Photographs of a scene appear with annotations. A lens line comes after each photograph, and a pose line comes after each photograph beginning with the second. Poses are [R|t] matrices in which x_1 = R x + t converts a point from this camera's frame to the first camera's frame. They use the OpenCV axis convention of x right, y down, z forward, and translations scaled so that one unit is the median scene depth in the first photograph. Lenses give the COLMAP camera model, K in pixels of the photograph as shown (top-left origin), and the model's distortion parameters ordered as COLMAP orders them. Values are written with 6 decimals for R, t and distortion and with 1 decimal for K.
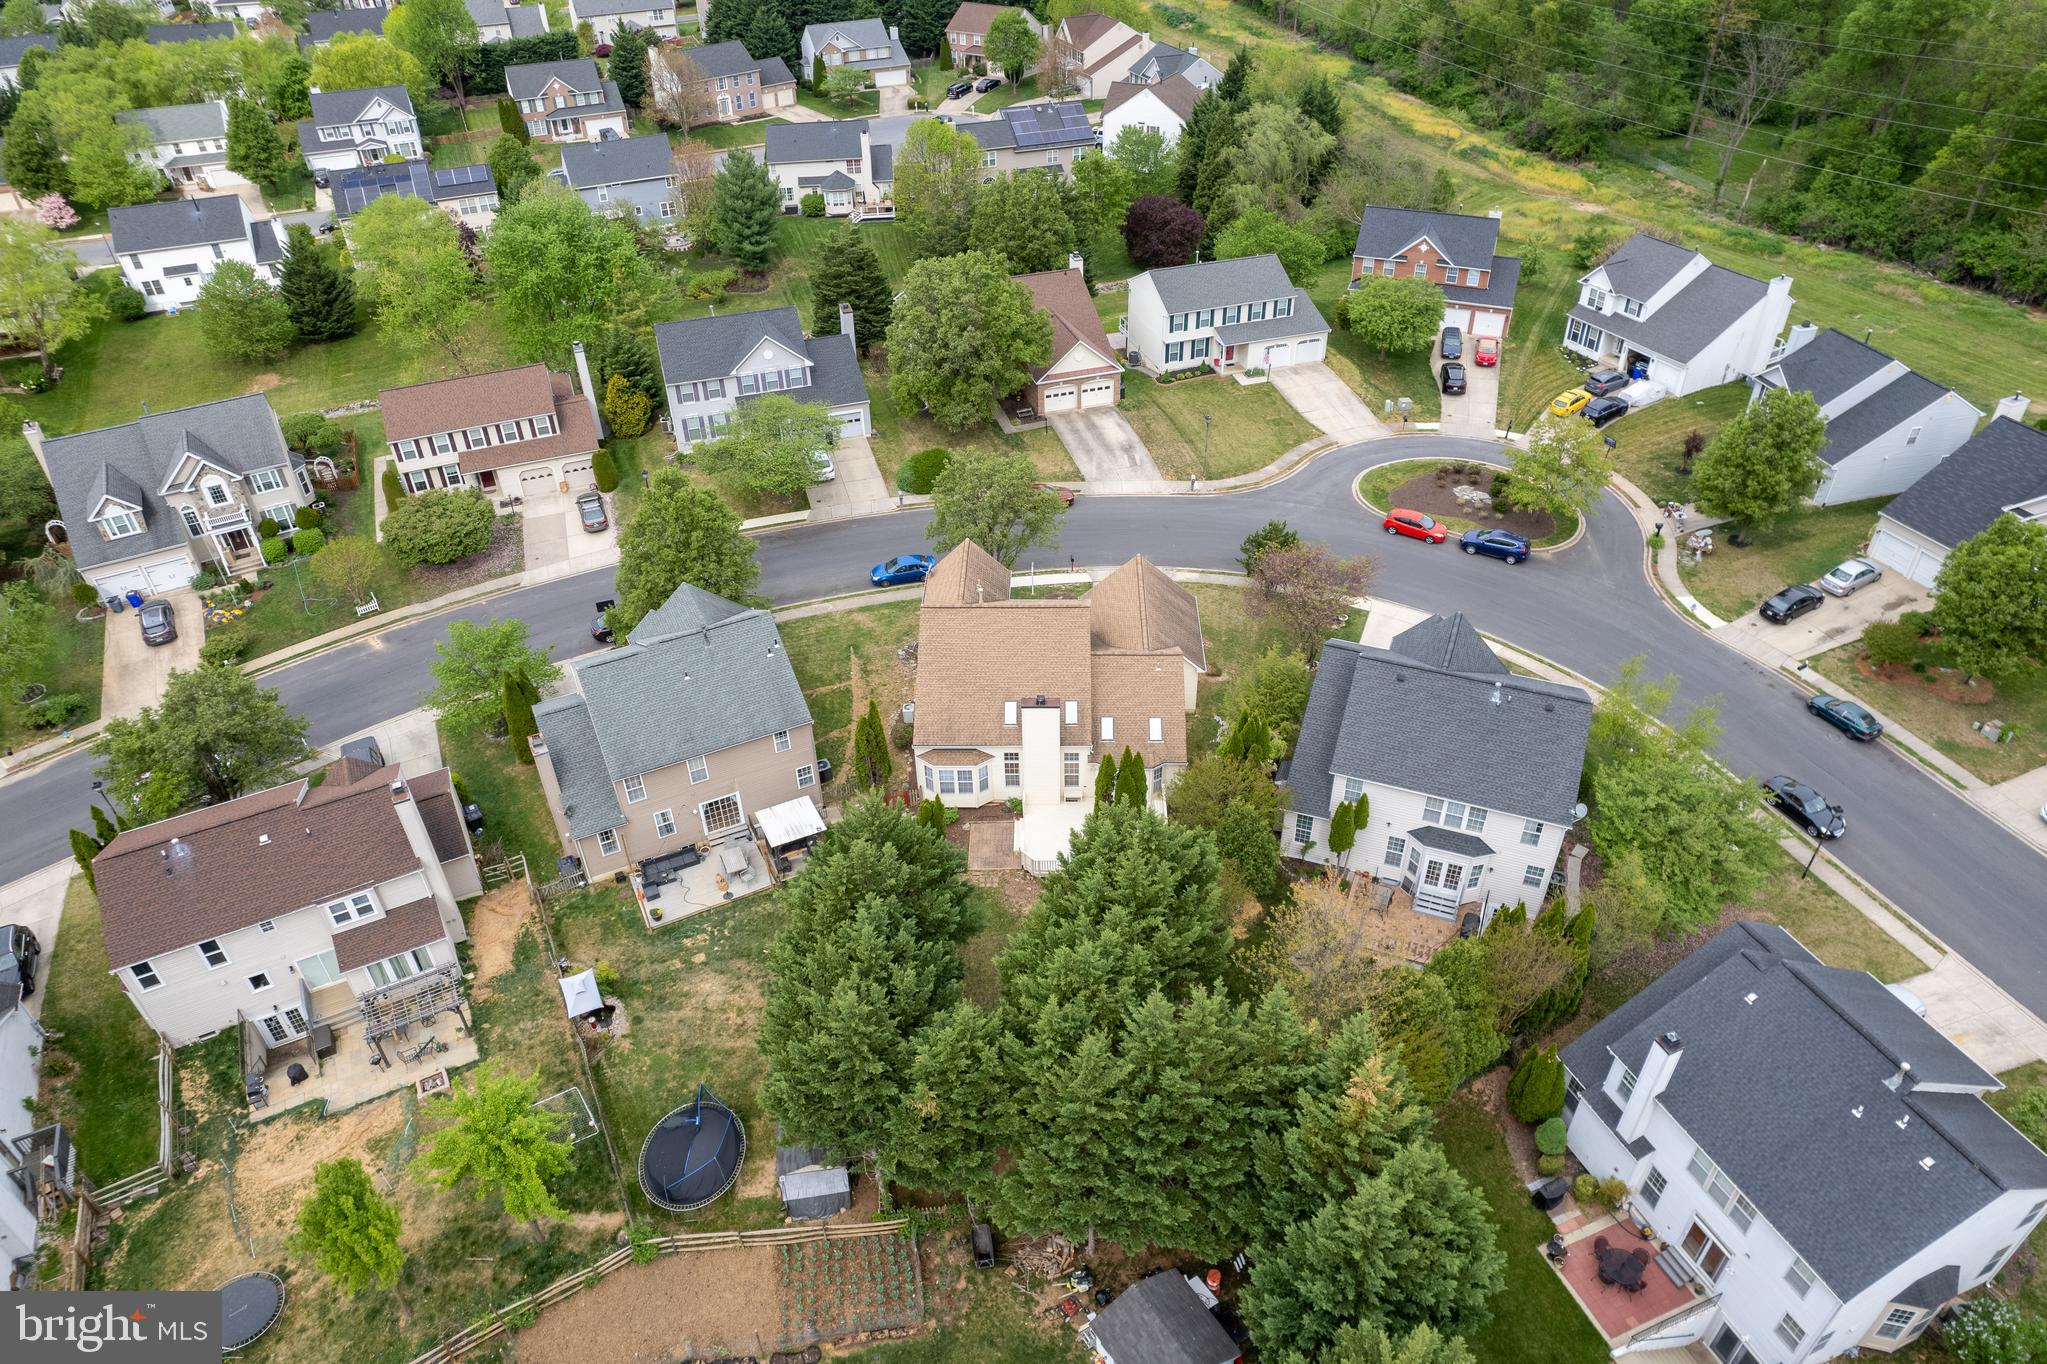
lens RADIAL K [[1317.8, 0, 1028.2], [0, 1317.8, 673.3], [0, 0, 1]] dist [-0.072829, 0.063460]
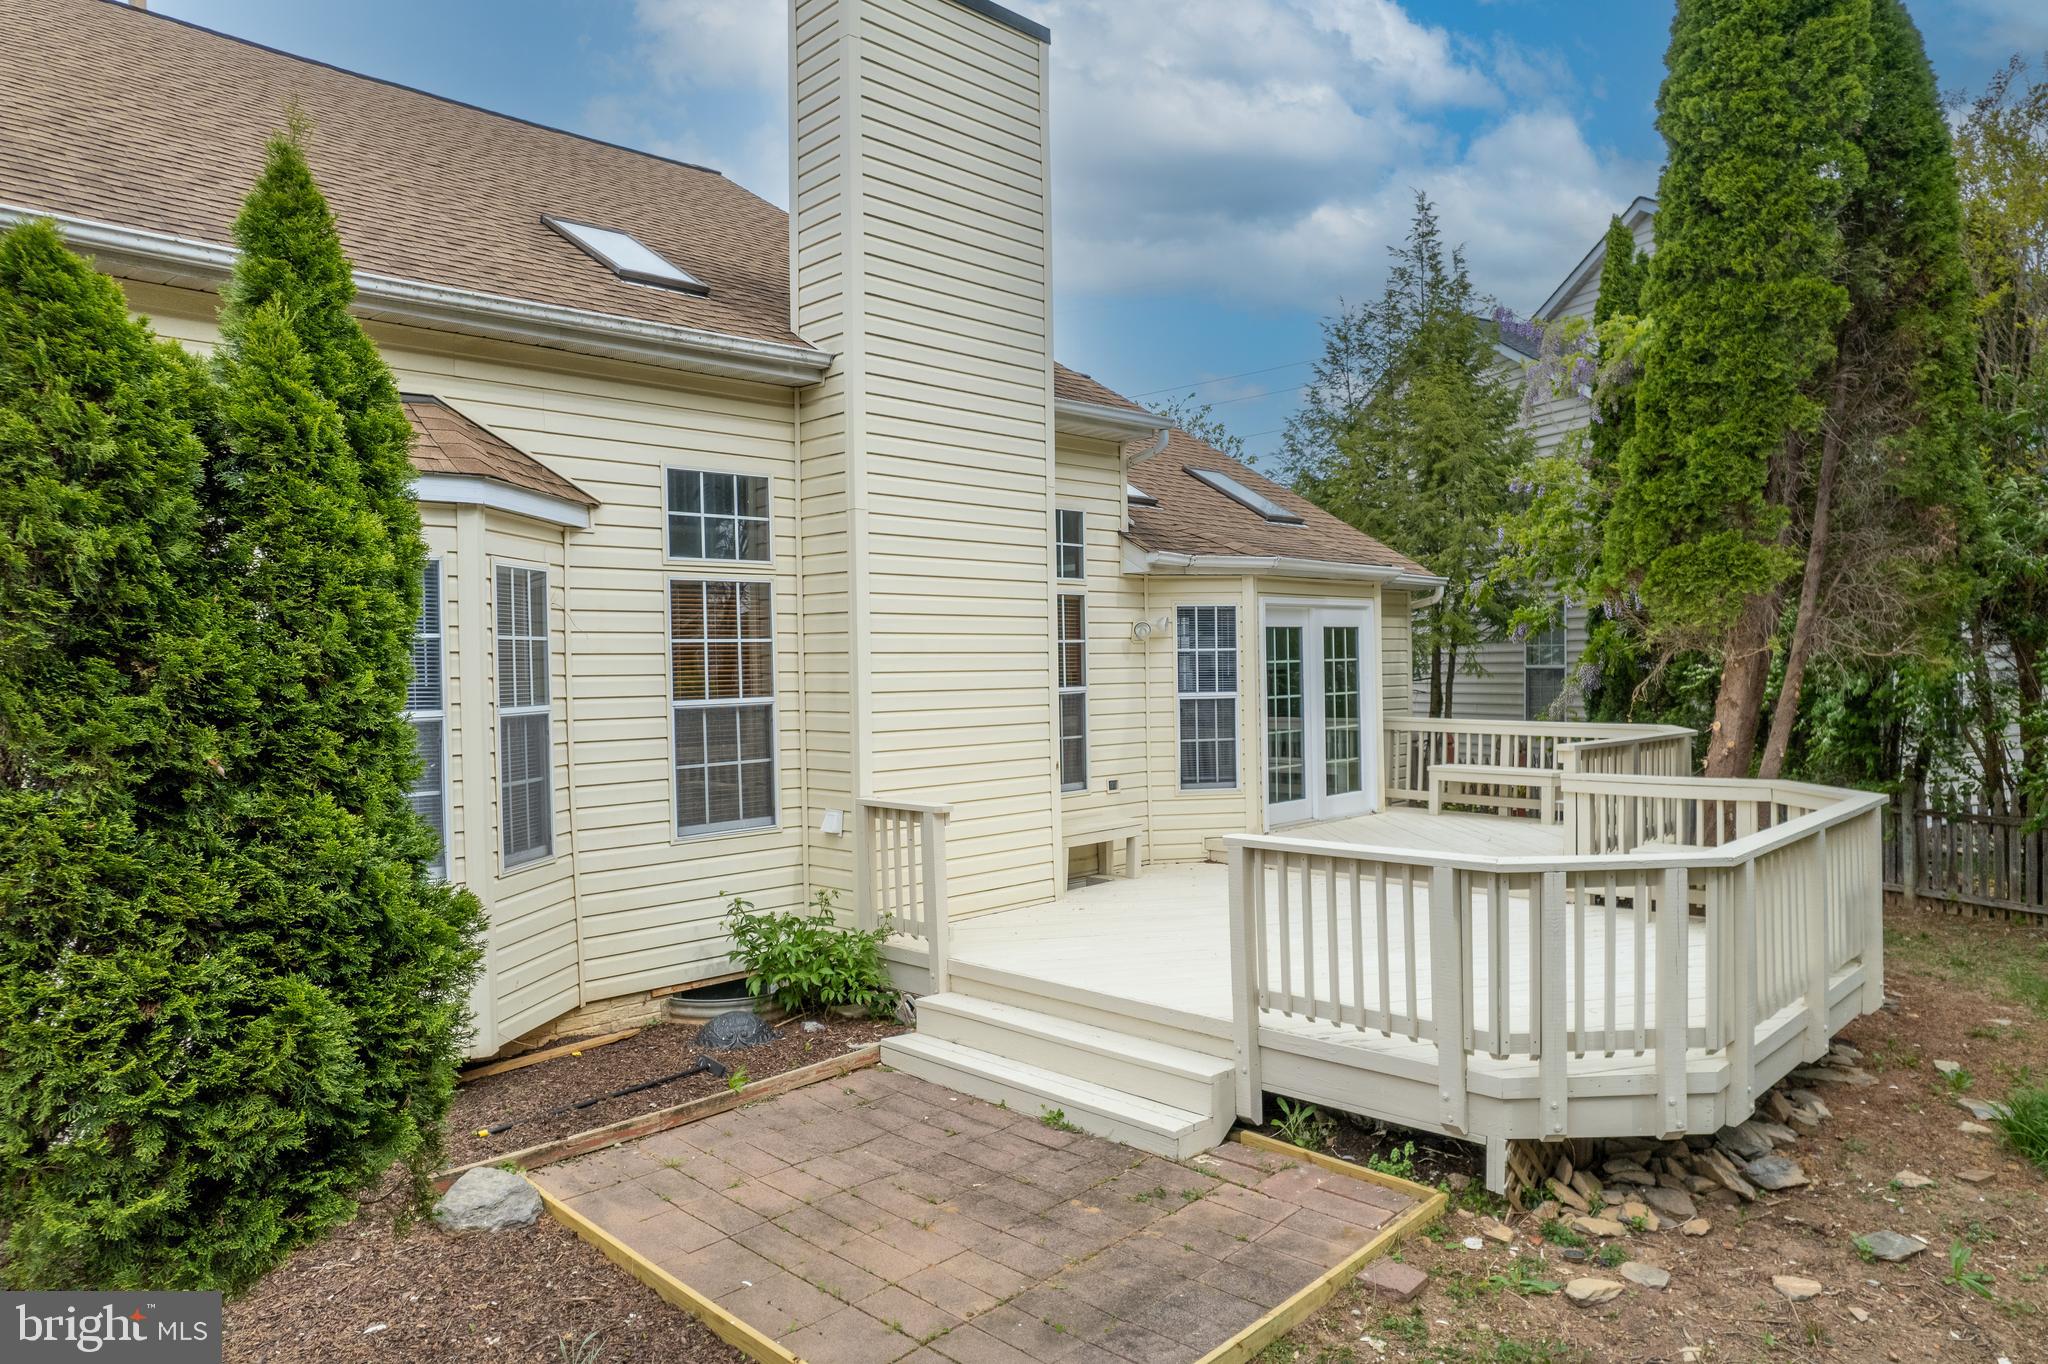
lens RADIAL K [[1318.4, 0, 1028.7], [0, 1318.4, 673.3], [0, 0, 1]] dist [-0.072829, 0.063460]
pose [[0.686786, 0.002508, 0.726856, -0.058675], [0.444301, 0.789976, -0.422534, 0.099275], [-0.575258, 0.613133, 0.541429, 0.649751]]
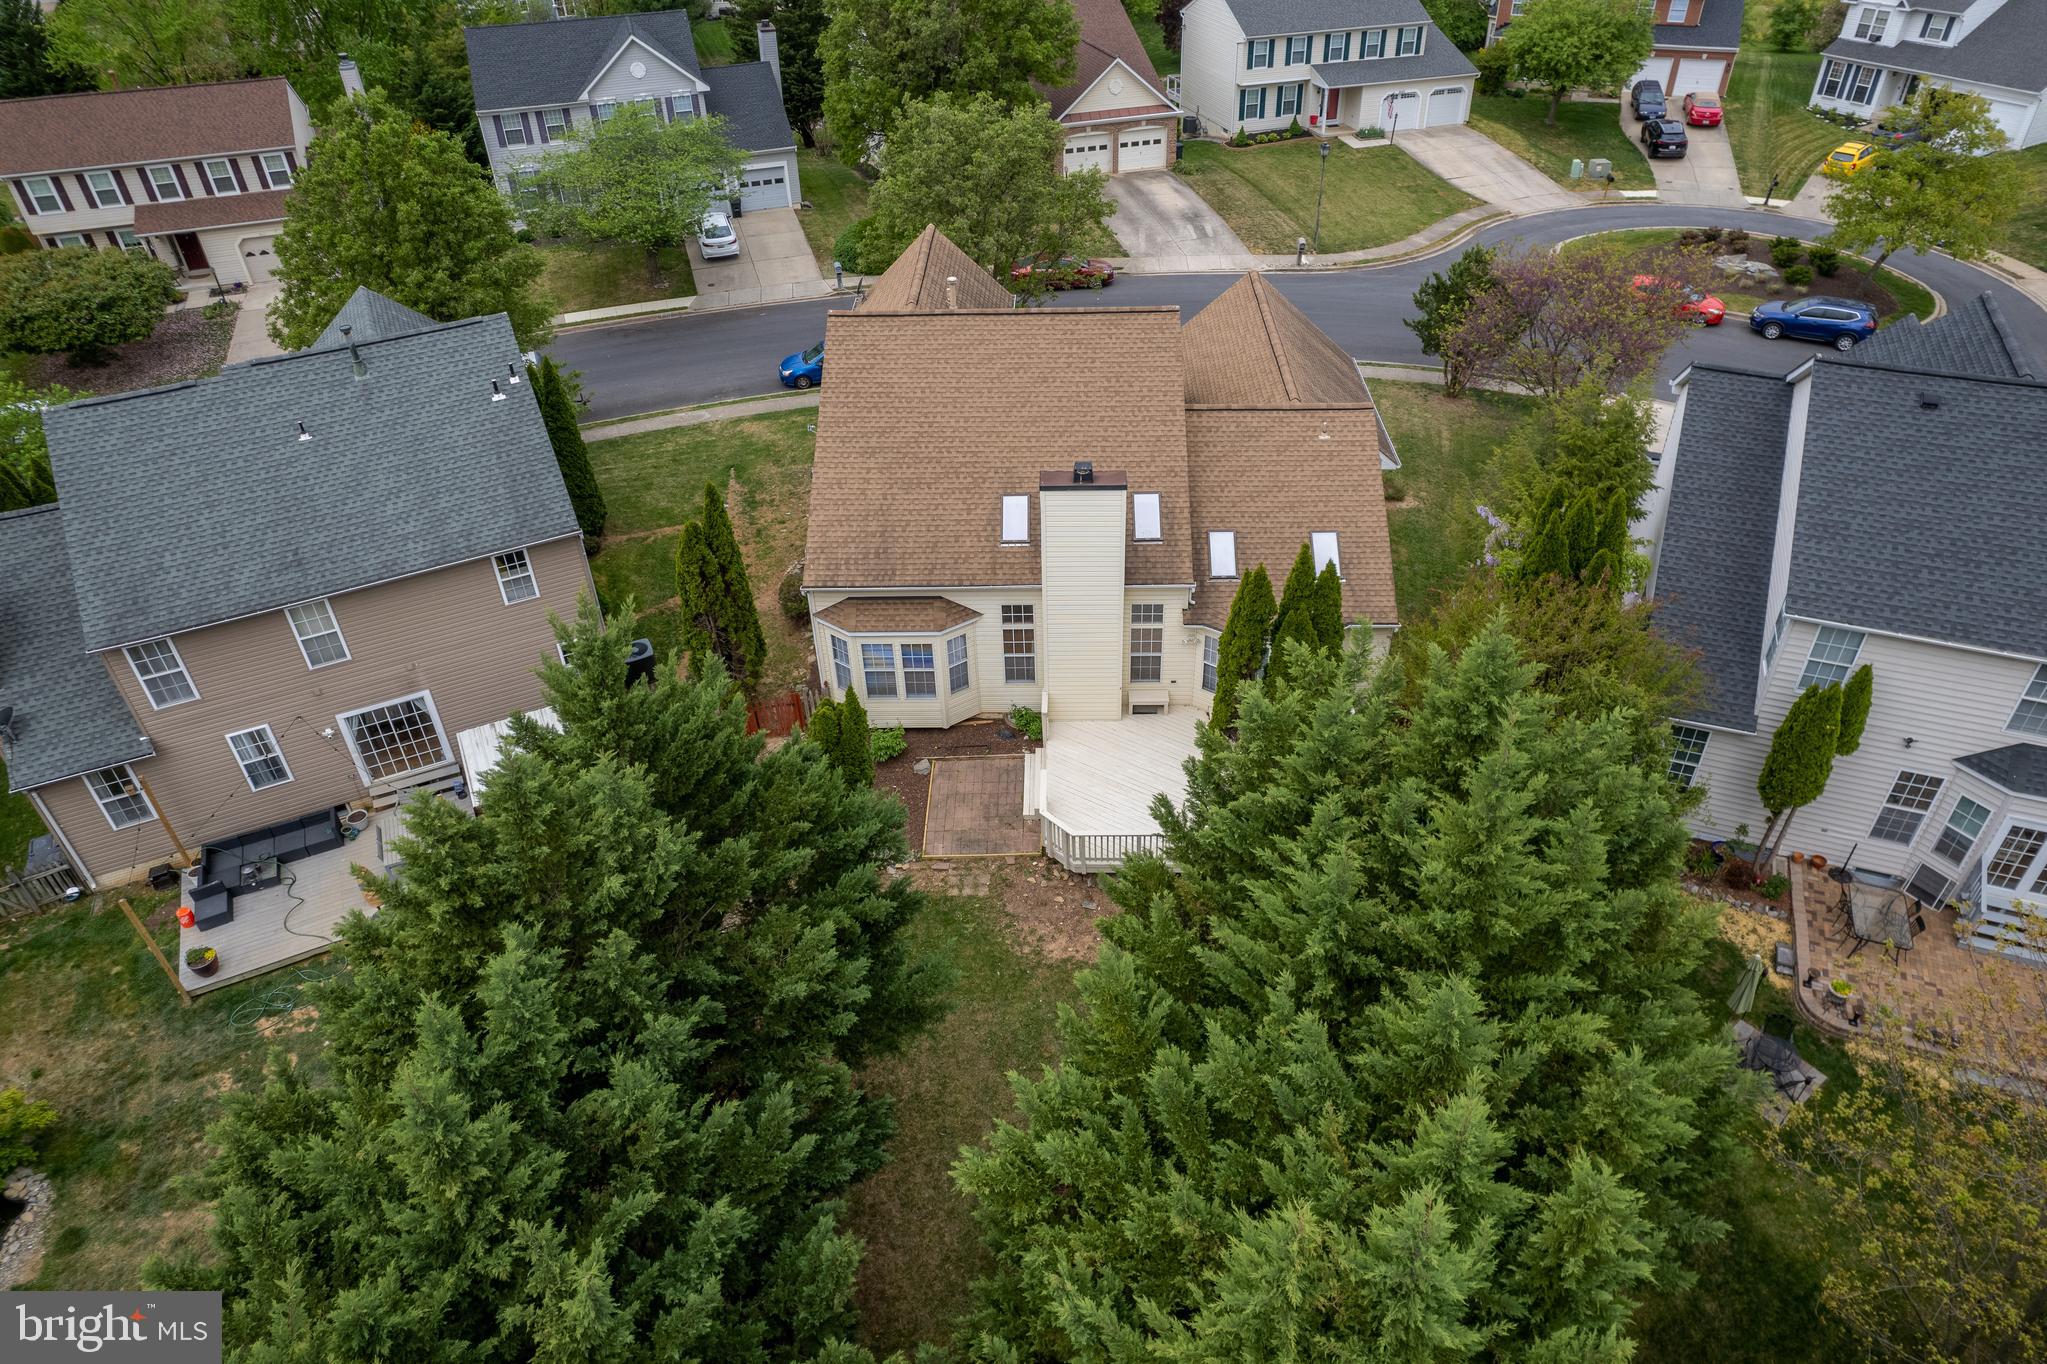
lens RADIAL K [[1317.8, 0, 1028.2], [0, 1317.8, 673.3], [0, 0, 1]] dist [-0.072829, 0.063460]
pose [[0.999986, -0.004755, -0.002381, -0.005600], [0.004752, 0.999987, -0.001568, 0.059651], [0.002388, 0.001556, 0.999996, 0.376547]]
